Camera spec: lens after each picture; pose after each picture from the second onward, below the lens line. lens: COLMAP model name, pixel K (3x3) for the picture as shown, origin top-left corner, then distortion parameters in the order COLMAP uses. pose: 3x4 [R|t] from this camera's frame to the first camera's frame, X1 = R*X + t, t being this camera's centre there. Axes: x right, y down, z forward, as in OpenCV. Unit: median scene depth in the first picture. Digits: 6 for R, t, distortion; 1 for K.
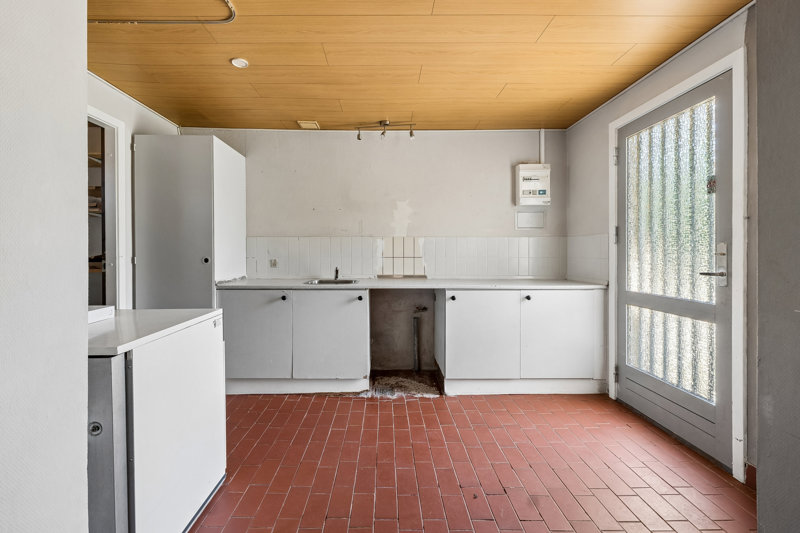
lens RADIAL K [[336.6, 0, 391.3], [0, 336.6, 255.4], [0, 0, 1]] dist [-0.002564, 0.000076]
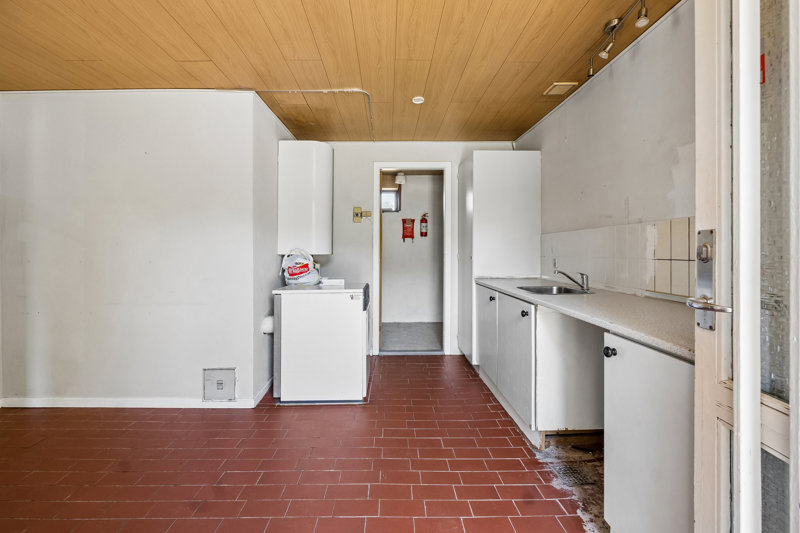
lens RADIAL K [[336.6, 0, 390.5], [0, 336.6, 254.2], [0, 0, 1]] dist [-0.002564, 0.000076]
pose [[0.007832, 0.004302, -0.999960, 0.621862], [0.000089, 0.999991, 0.004303, -0.006011], [0.999969, -0.000123, 0.007831, 0.690919]]
